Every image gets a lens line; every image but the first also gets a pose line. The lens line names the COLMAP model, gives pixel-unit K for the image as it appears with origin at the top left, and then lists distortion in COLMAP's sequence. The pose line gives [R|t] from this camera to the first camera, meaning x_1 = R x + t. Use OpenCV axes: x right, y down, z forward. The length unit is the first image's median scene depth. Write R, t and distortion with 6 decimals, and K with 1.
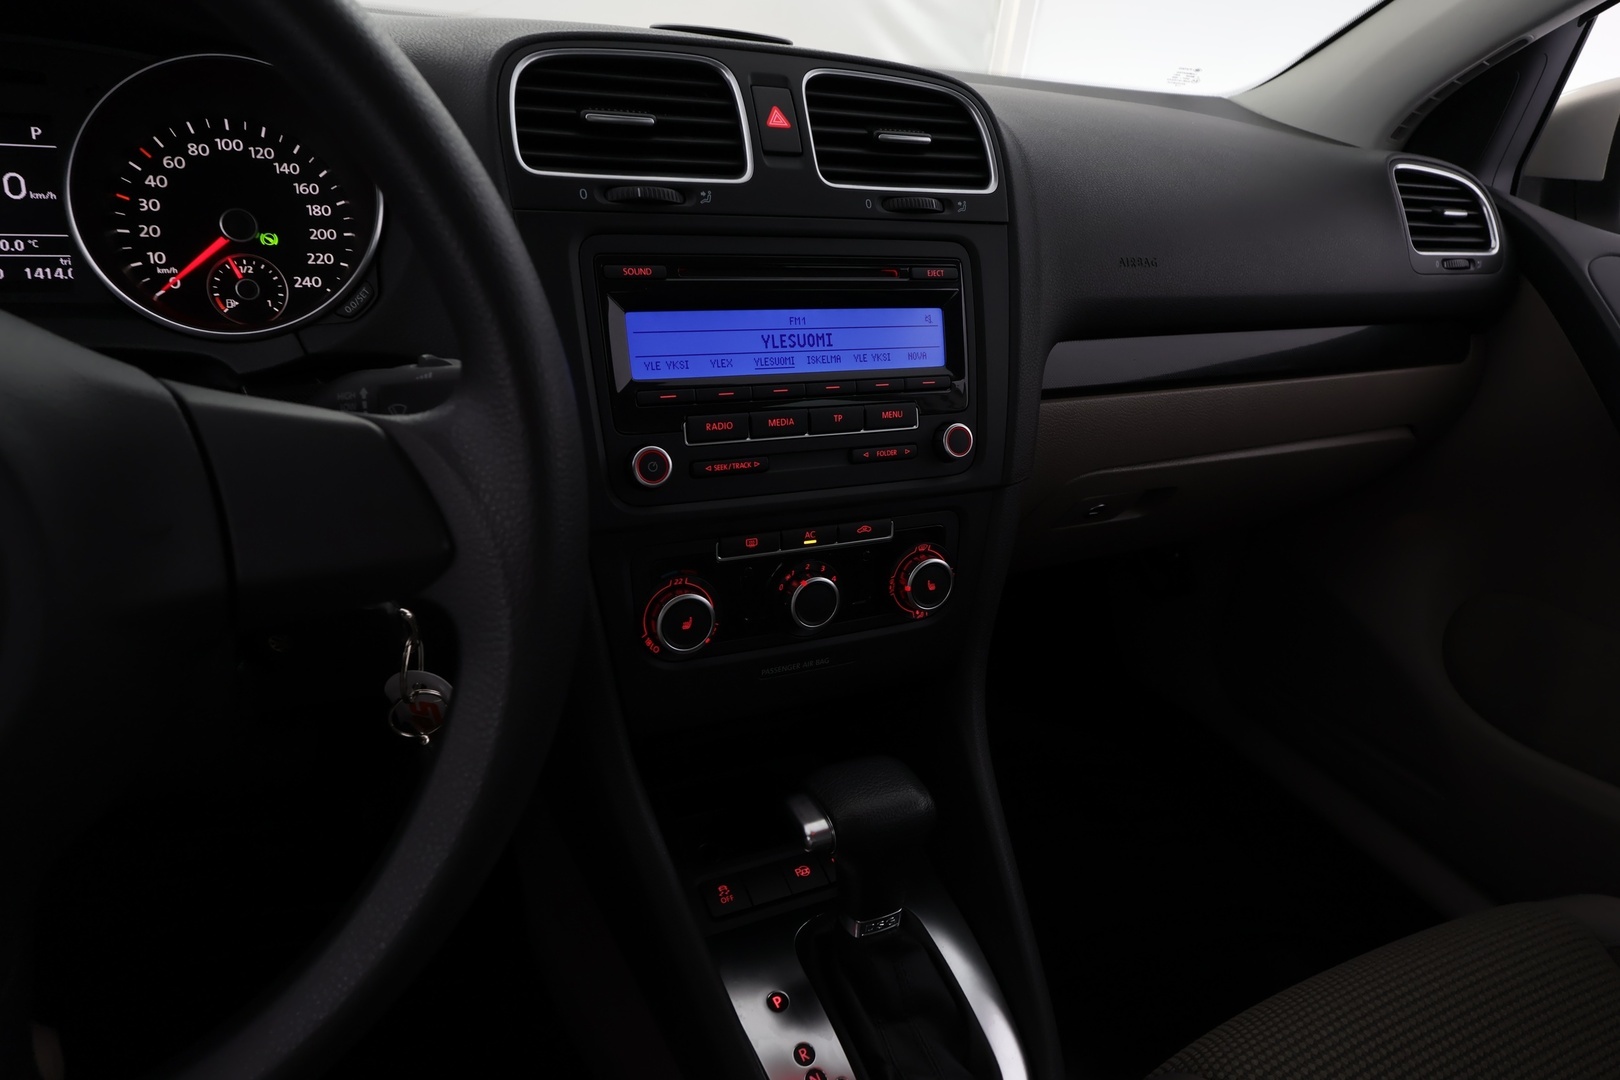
lens RADIAL K [[988.9, 0, 810.0], [0, 988.9, 540.0], [0, 0, 1]] dist [0.000232, -0.001418]
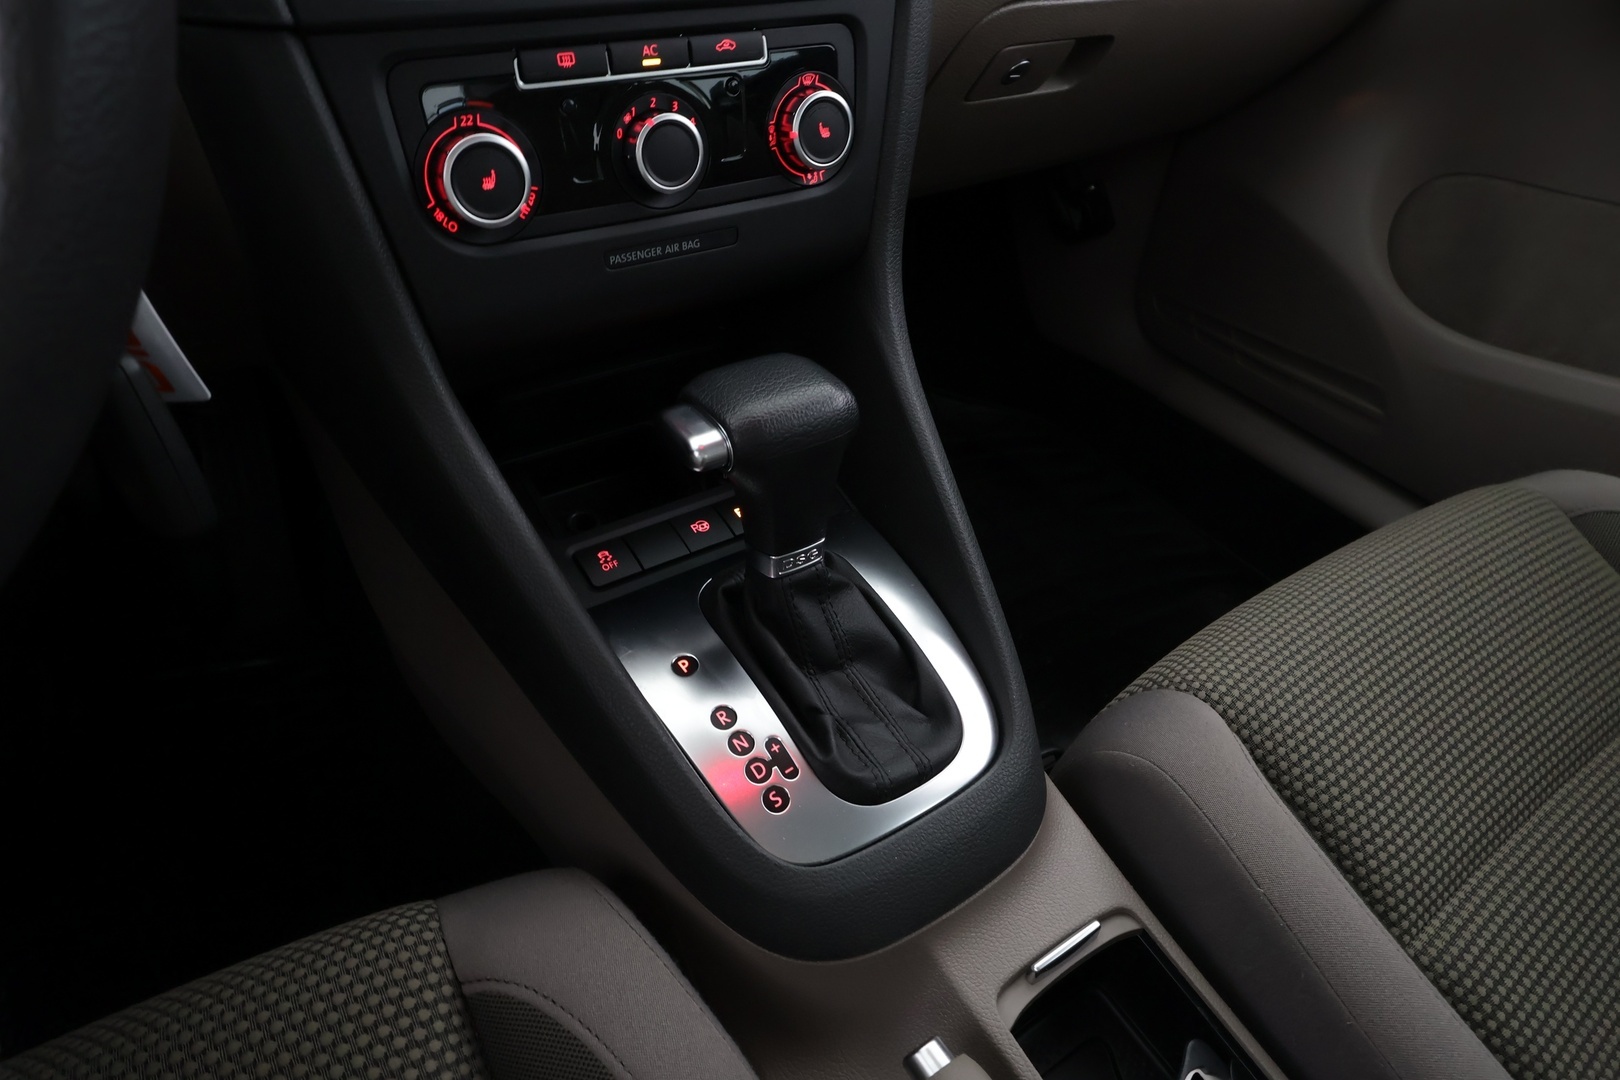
lens RADIAL K [[988.9, 0, 810.0], [0, 988.9, 540.0], [0, 0, 1]] dist [0.000232, -0.001418]
pose [[0.988825, -0.119170, 0.089575, 0.008358], [0.094310, 0.965372, 0.243234, 0.172674], [-0.115459, -0.232069, 0.965823, 0.218770]]
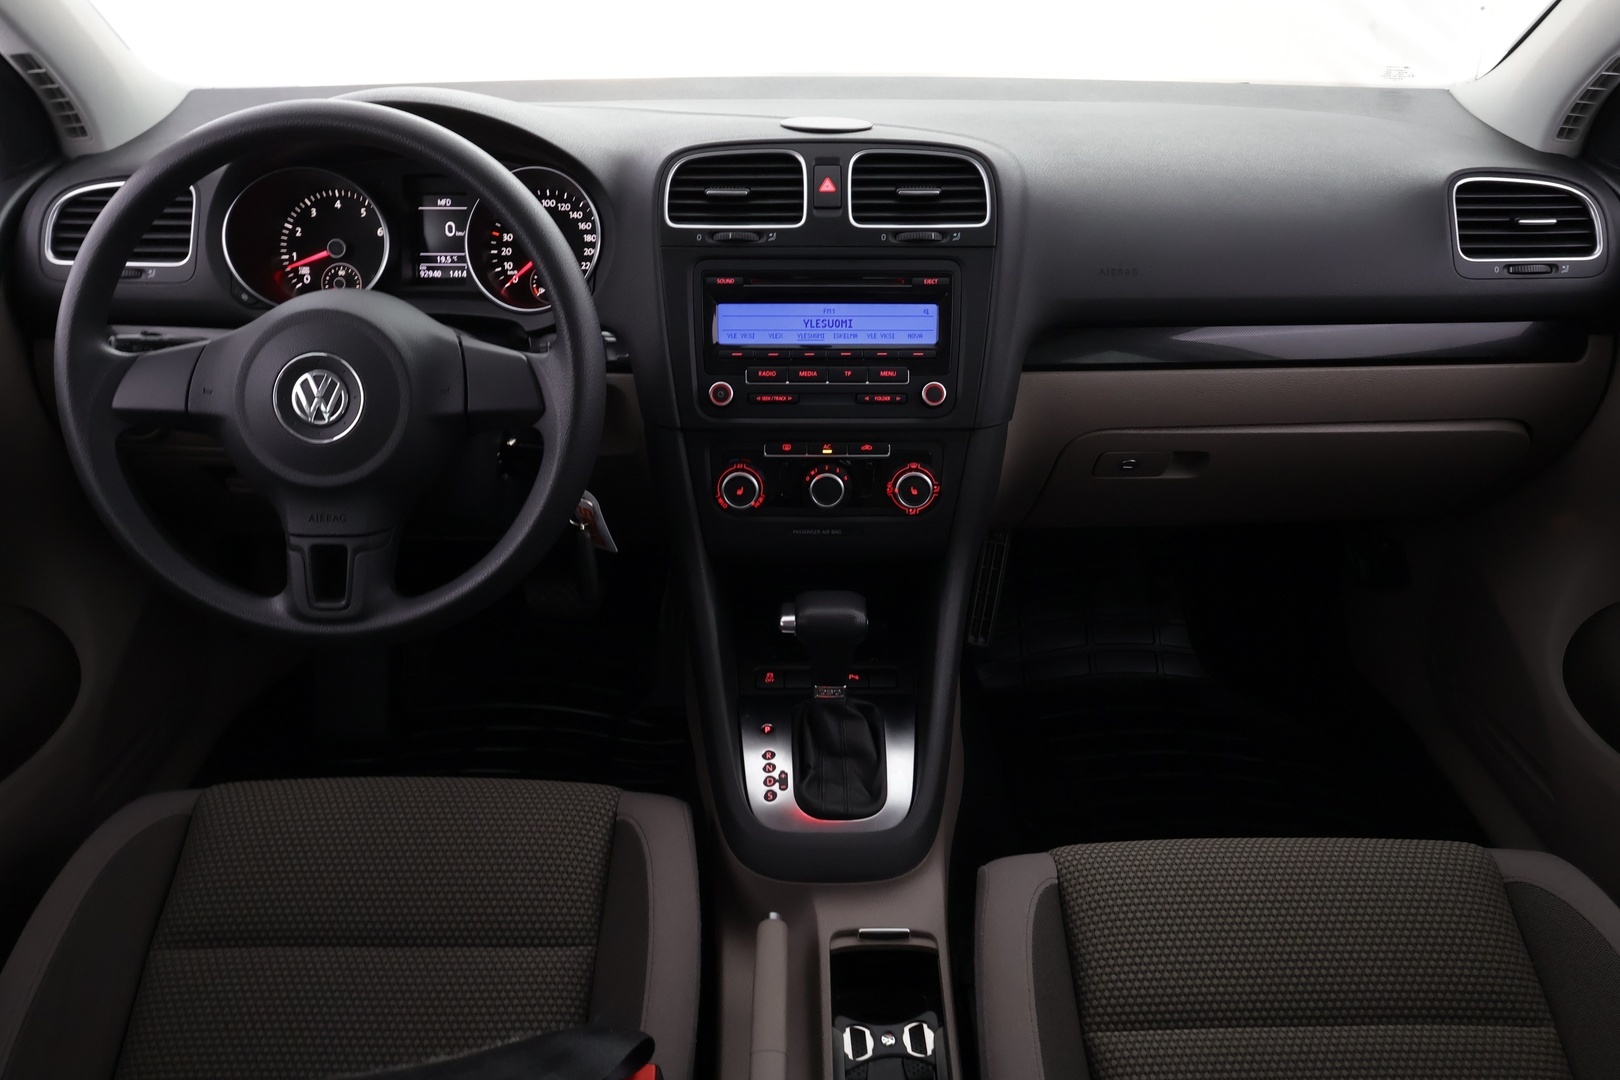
lens RADIAL K [[1269.4, 0, 810.0], [0, 1269.4, 540.0], [0, 0, 1]] dist [0.002009, -0.002155]
pose [[0.898055, 0.111341, -0.425559, 0.851255], [-0.112130, 0.993421, 0.023287, 0.098016], [0.425352, 0.026805, 0.904631, -0.832898]]
